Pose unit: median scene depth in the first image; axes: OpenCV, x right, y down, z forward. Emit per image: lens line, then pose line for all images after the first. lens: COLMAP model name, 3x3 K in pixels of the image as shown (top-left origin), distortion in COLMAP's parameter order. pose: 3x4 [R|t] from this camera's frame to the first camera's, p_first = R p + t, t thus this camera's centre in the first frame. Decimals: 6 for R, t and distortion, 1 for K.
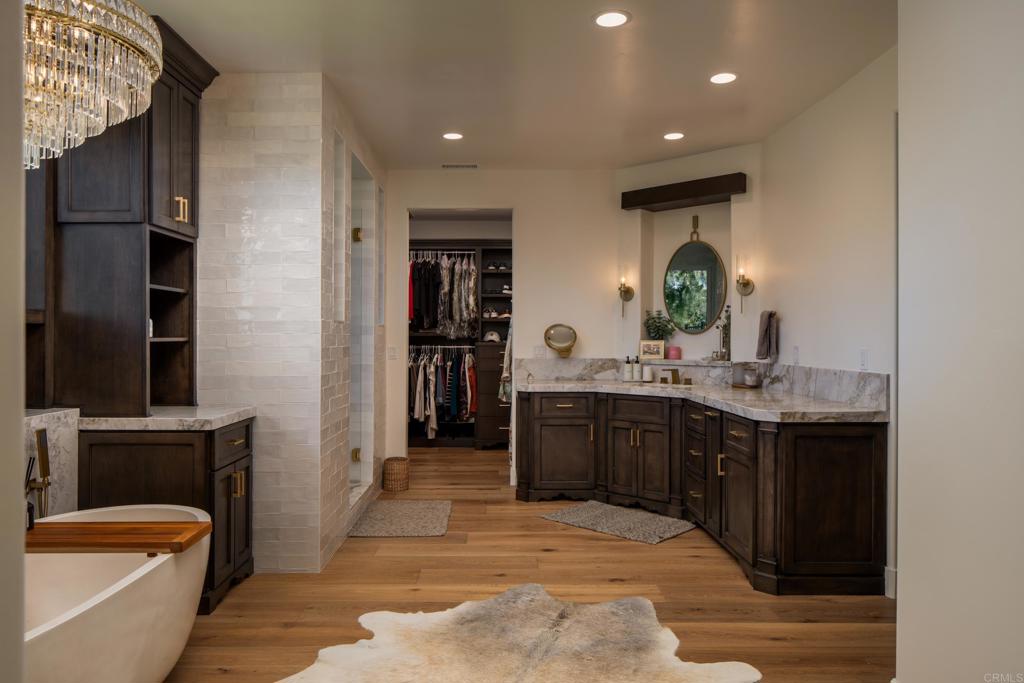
lens RADIAL K [[699.1, 0, 512.0], [0, 699.1, 341.5], [0, 0, 1]] dist [0.000323, 0.000214]
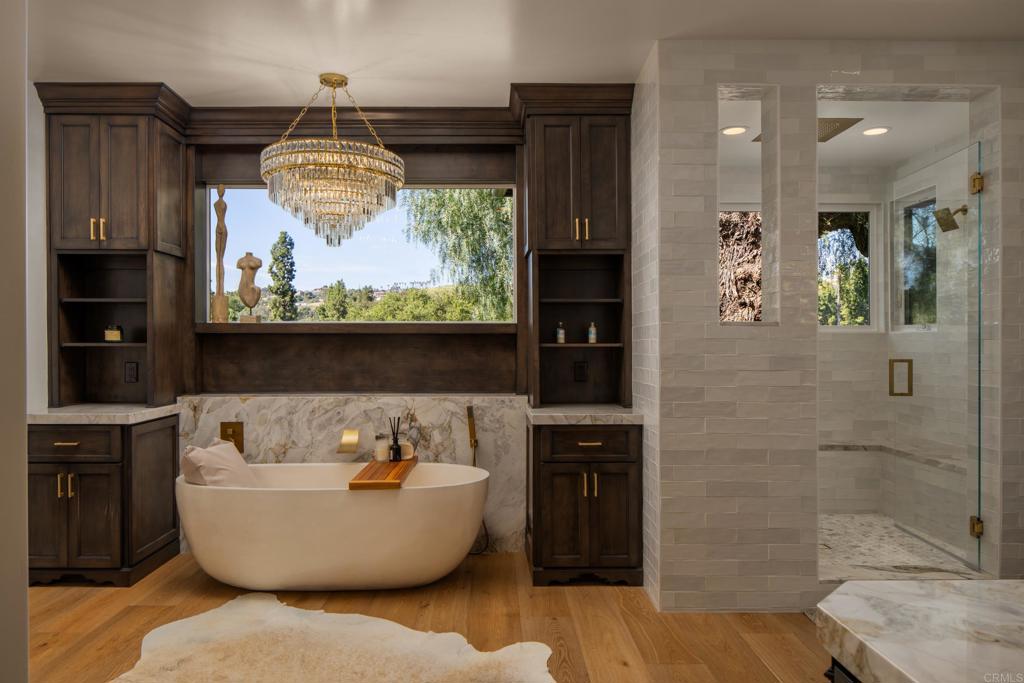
lens RADIAL K [[699.1, 0, 512.0], [0, 699.1, 341.5], [0, 0, 1]] dist [0.000323, 0.000214]
pose [[0.000672, -0.004049, -0.999992, 0.737487], [-0.007258, 0.999965, -0.004054, -0.005374], [0.999973, 0.007260, 0.000642, 0.986268]]
